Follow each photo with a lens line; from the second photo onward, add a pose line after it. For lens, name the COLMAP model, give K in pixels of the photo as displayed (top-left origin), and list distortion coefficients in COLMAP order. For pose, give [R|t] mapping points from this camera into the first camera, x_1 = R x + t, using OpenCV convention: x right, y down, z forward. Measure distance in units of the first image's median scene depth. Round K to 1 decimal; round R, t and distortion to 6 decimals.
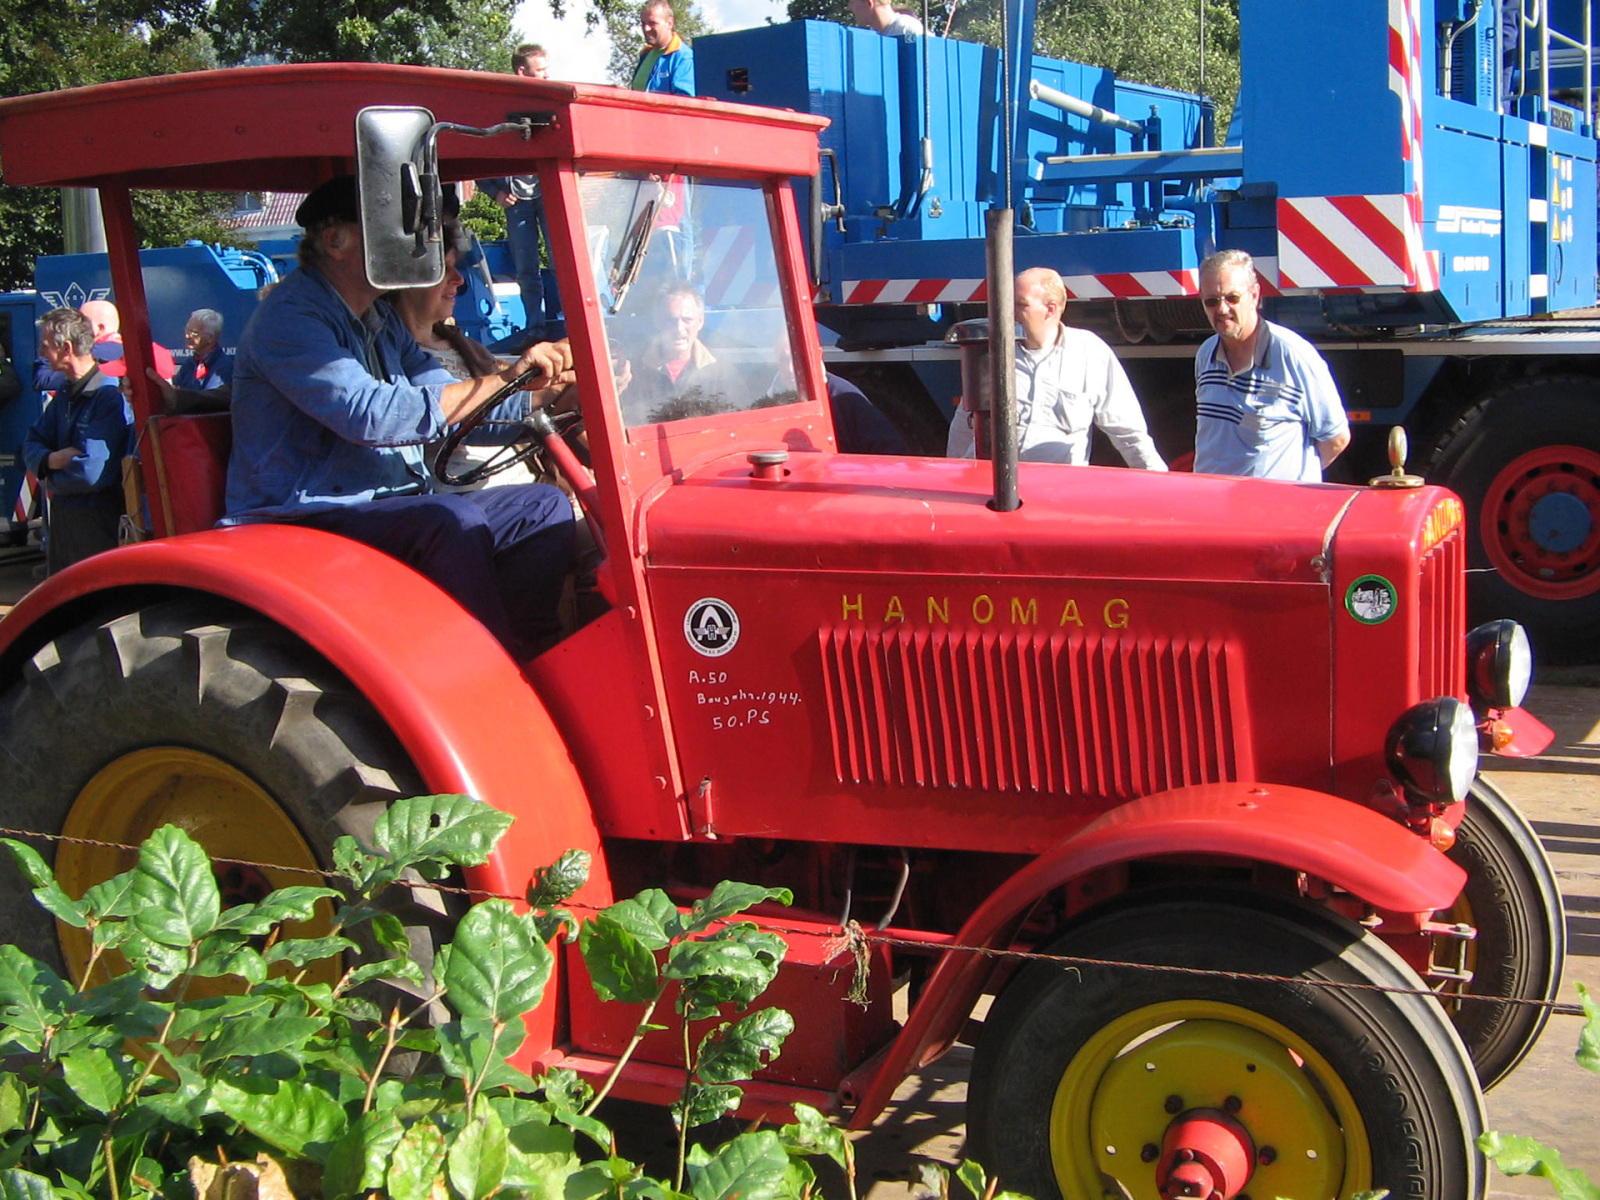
lens RADIAL K [[2130.9, 0, 847.2], [0, 2130.9, 591.3], [0, 0, 1]] dist [-0.160666, 0.150644]
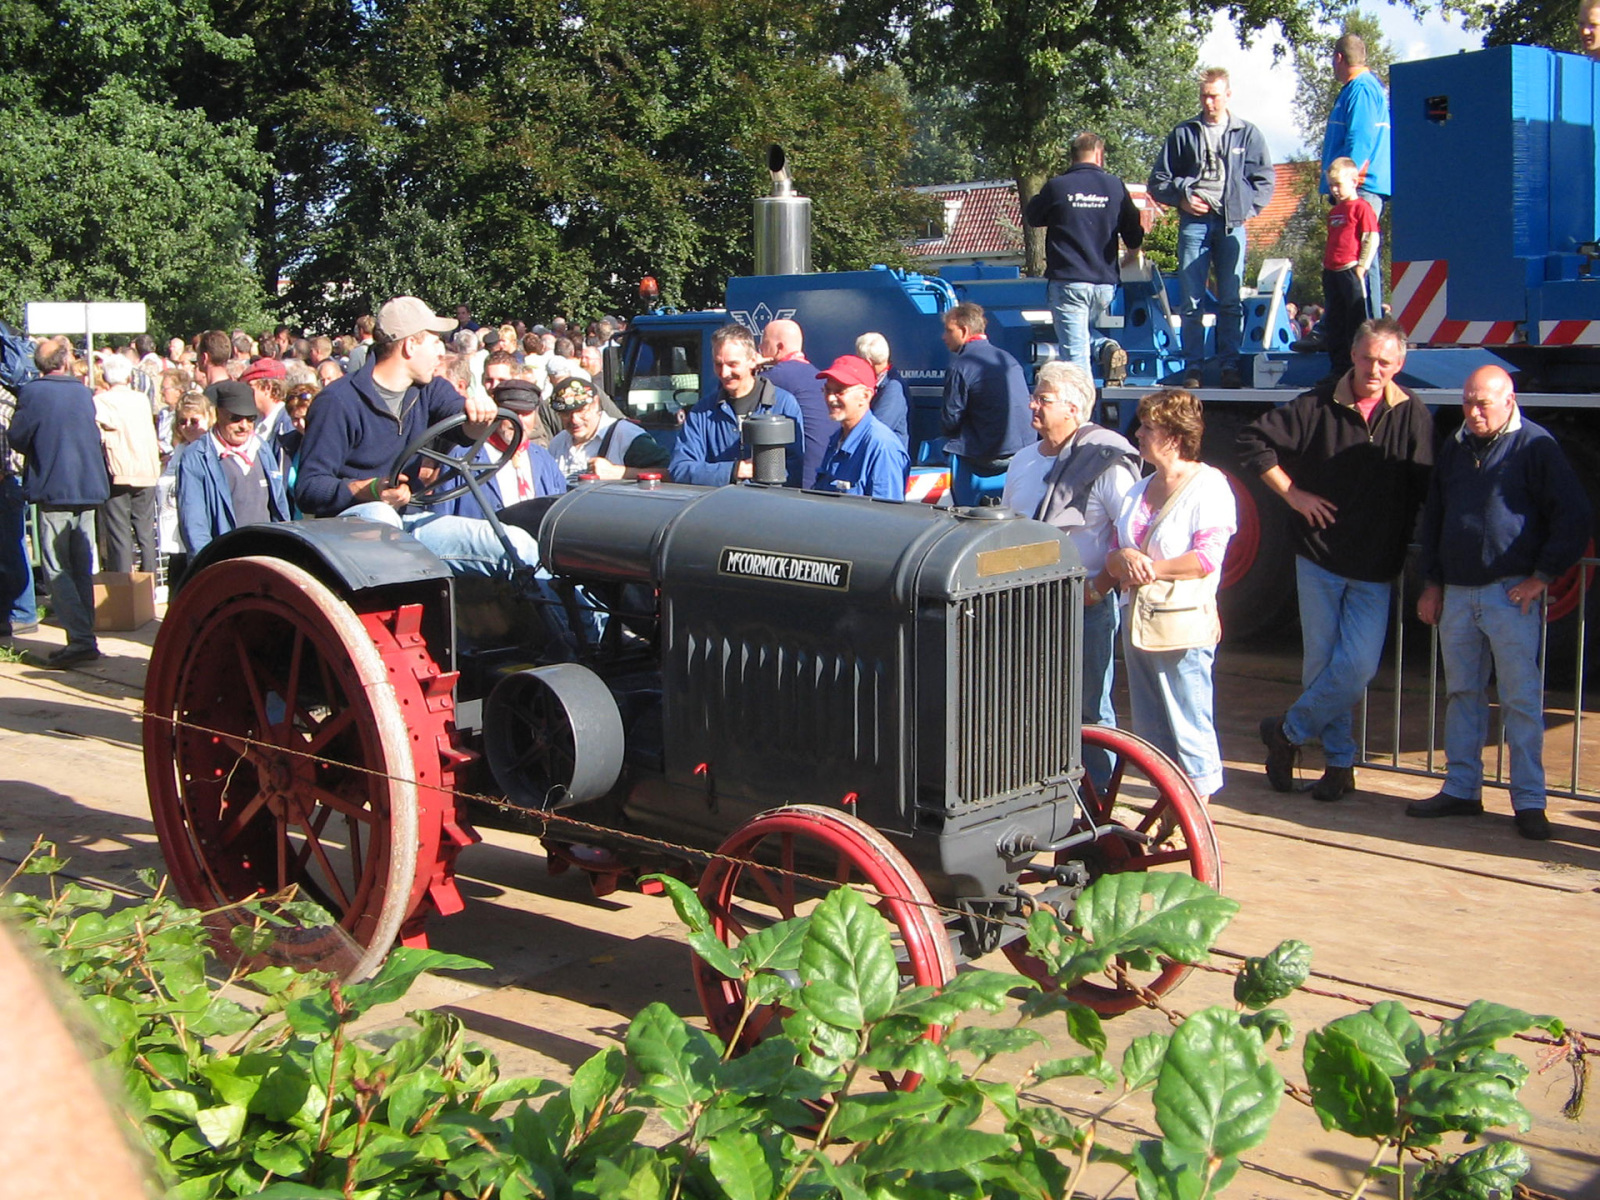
lens RADIAL K [[2130.9, 0, 847.2], [0, 2130.9, 591.3], [0, 0, 1]] dist [-0.160666, 0.150644]
pose [[0.951813, 0.053693, -0.301941, -0.062706], [-0.058692, 0.998248, -0.007500, -0.003879], [0.301010, 0.024860, 0.953297, 0.154637]]
